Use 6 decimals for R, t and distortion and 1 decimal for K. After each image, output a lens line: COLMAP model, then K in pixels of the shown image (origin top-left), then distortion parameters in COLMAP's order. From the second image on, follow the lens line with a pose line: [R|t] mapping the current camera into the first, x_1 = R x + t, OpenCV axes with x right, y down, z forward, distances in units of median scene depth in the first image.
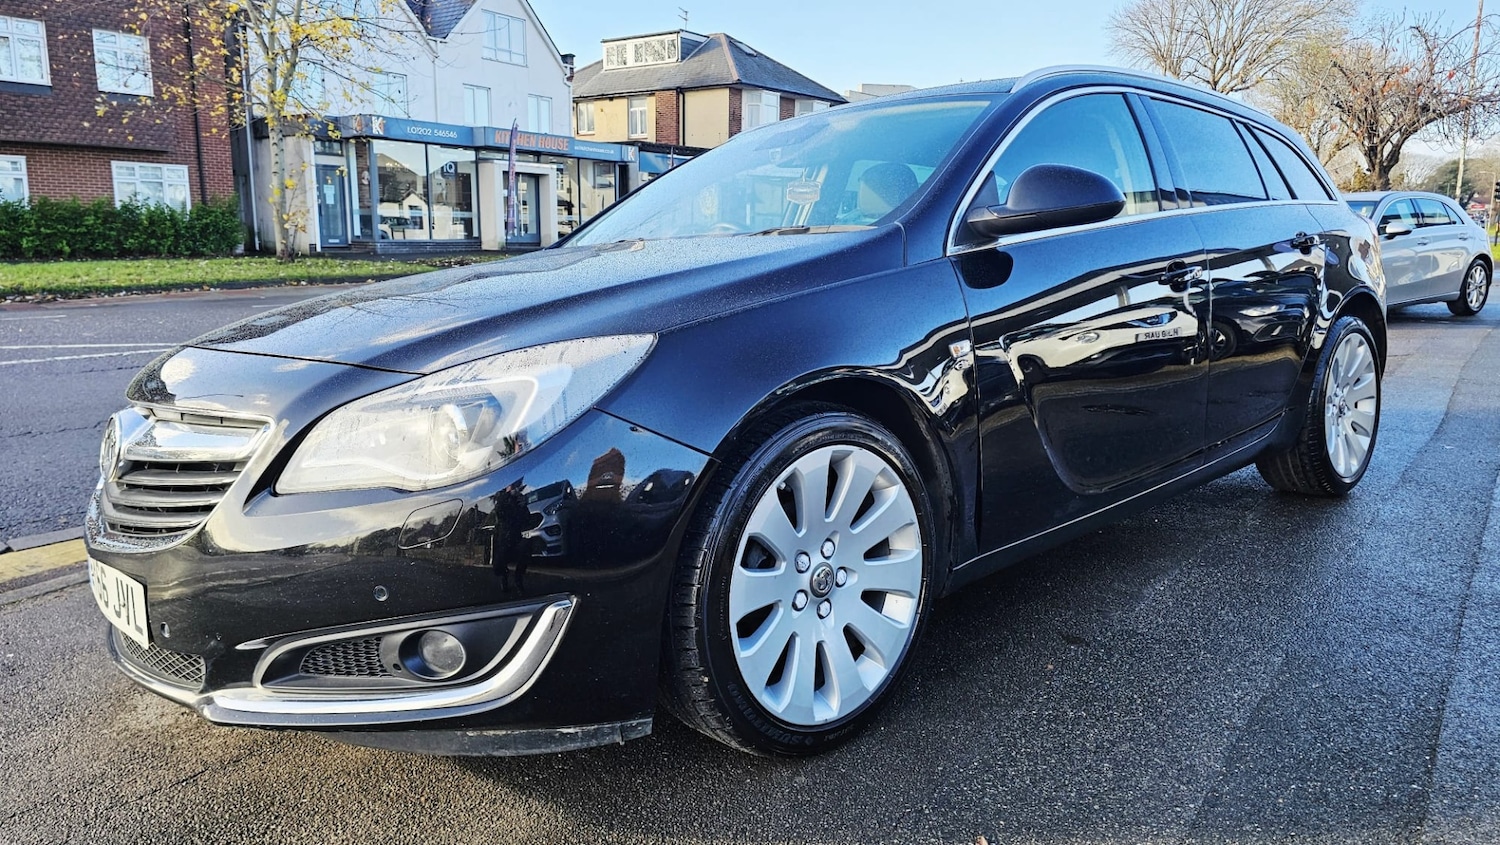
lens RADIAL K [[1008.8, 0, 736.0], [0, 1008.8, 390.0], [0, 0, 1]] dist [0.049930, -0.047645]
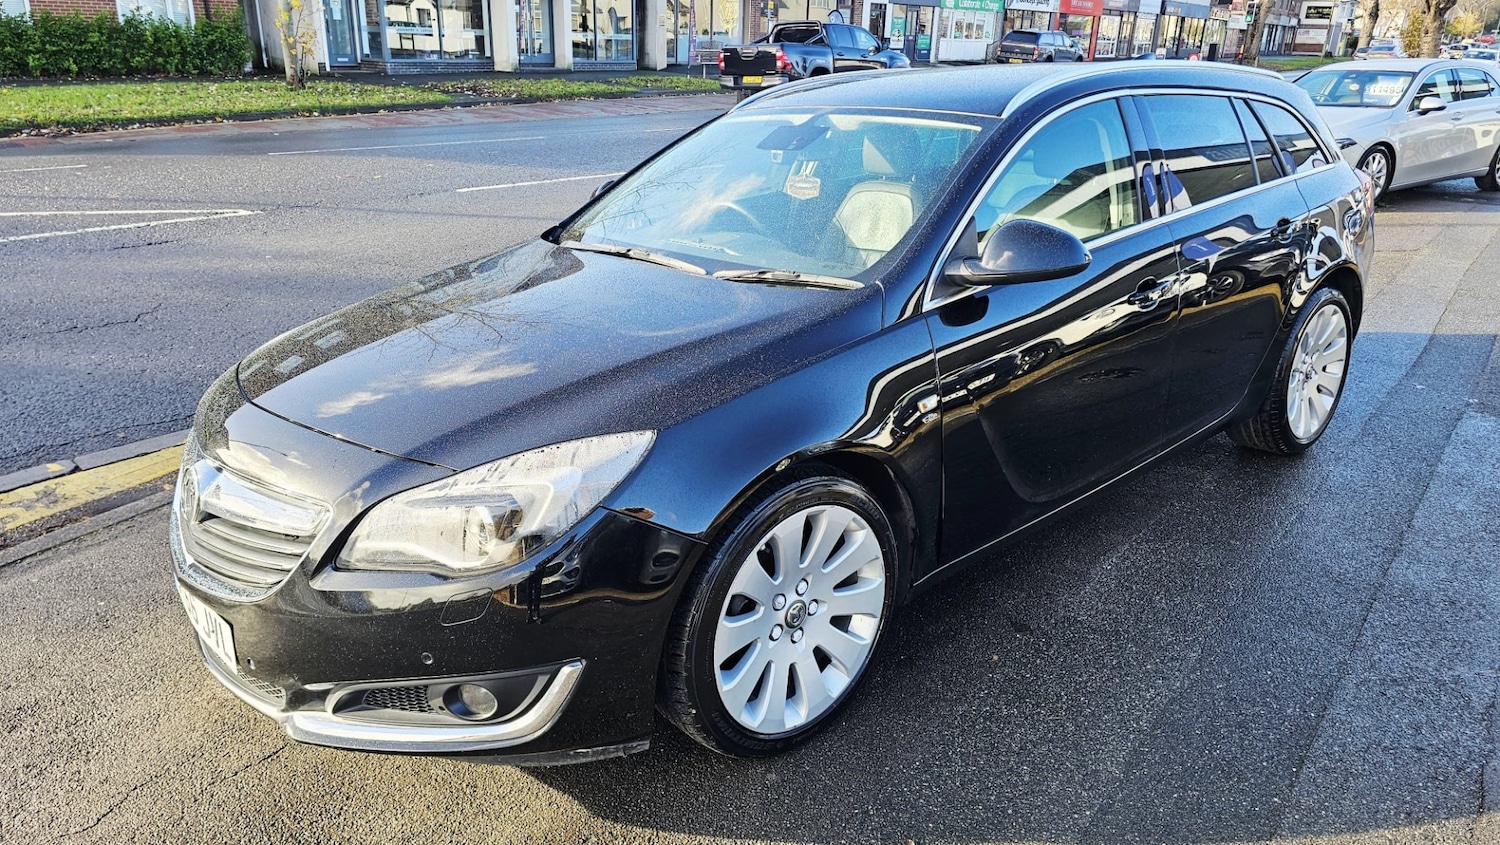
lens RADIAL K [[1008.8, 0, 736.0], [0, 1008.8, 390.0], [0, 0, 1]] dist [0.049930, -0.047645]
pose [[0.999625, 0.023004, -0.014871, 0.025570], [-0.020040, 0.984283, 0.175458, -0.258405], [0.018673, -0.175094, 0.984375, -0.109014]]
